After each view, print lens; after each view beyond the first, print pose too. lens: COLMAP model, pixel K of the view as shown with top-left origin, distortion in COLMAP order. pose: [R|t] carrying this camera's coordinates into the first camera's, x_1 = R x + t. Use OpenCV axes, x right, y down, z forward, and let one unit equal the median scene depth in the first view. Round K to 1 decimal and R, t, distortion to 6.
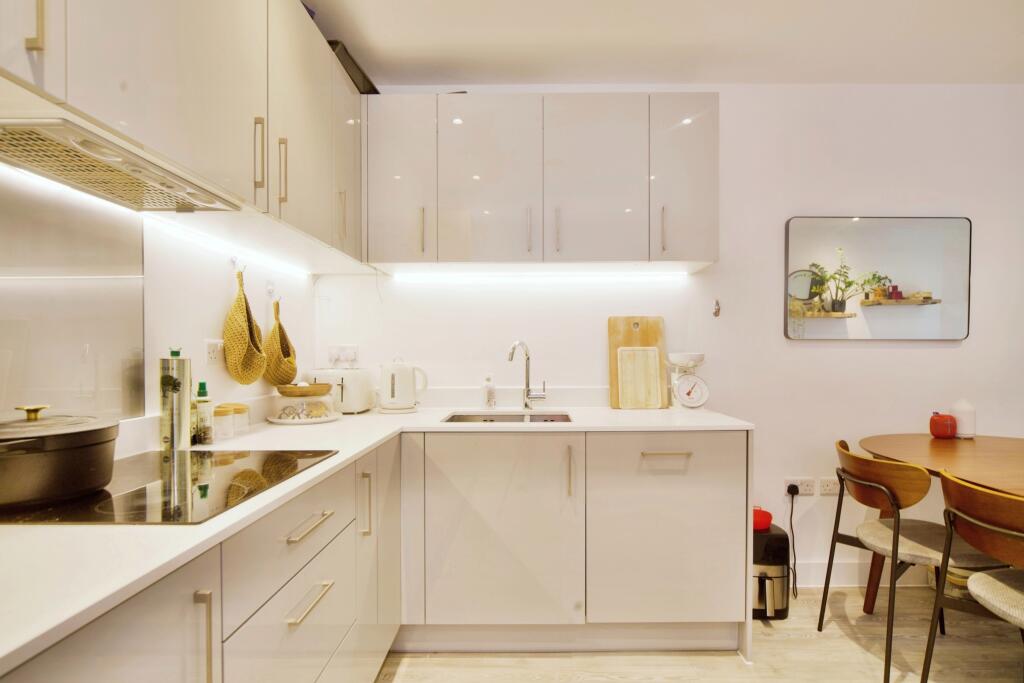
lens RADIAL K [[514.0, 0, 516.2], [0, 514.0, 360.0], [0, 0, 1]] dist [0.000022, 0.000037]
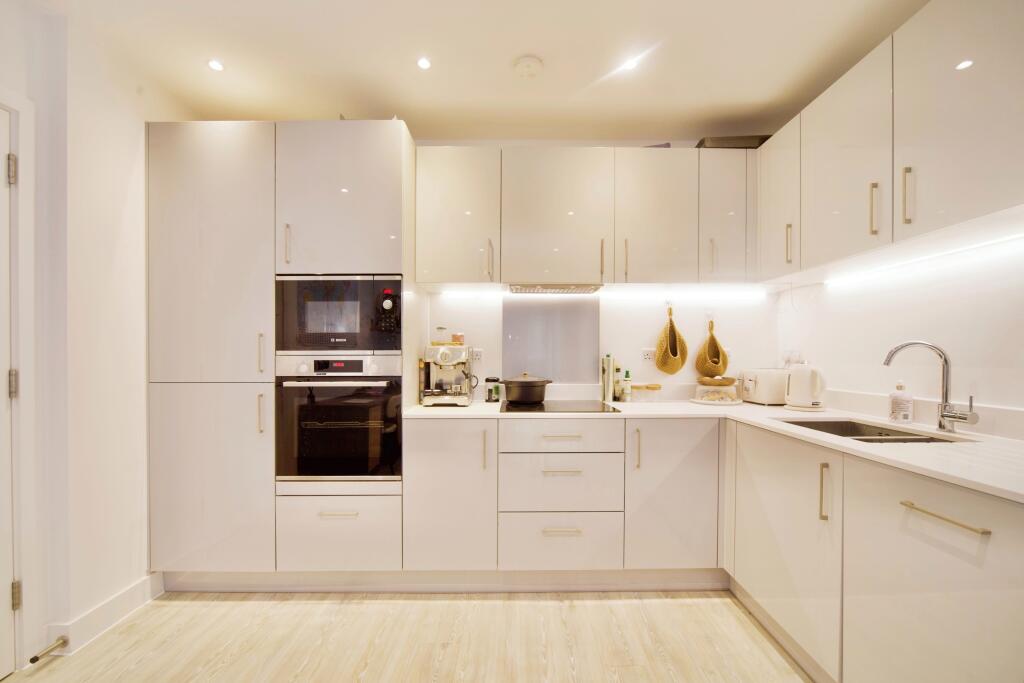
lens RADIAL K [[405.2, 0, 512.0], [0, 405.2, 352.9], [0, 0, 1]] dist [-0.018136, -0.000022]
pose [[0.001724, -0.002800, -0.999995, 0.638687], [-0.012308, 0.999920, -0.002821, -0.009648], [0.999923, 0.012313, 0.001690, 0.385301]]
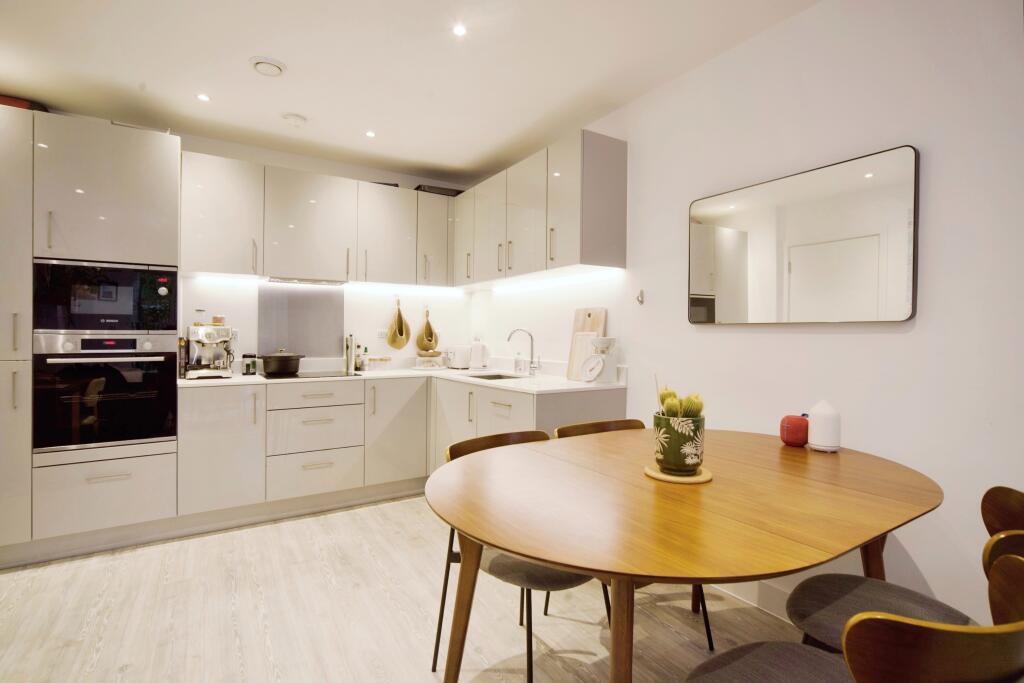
lens RADIAL K [[497.9, 0, 512.0], [0, 497.9, 341.5], [0, 0, 1]] dist [-0.001962, -0.000012]
pose [[0.540531, 0.015555, -0.841180, 1.257509], [-0.016132, 0.999837, 0.008123, -0.010420], [0.841169, 0.009179, 0.540694, 0.196186]]
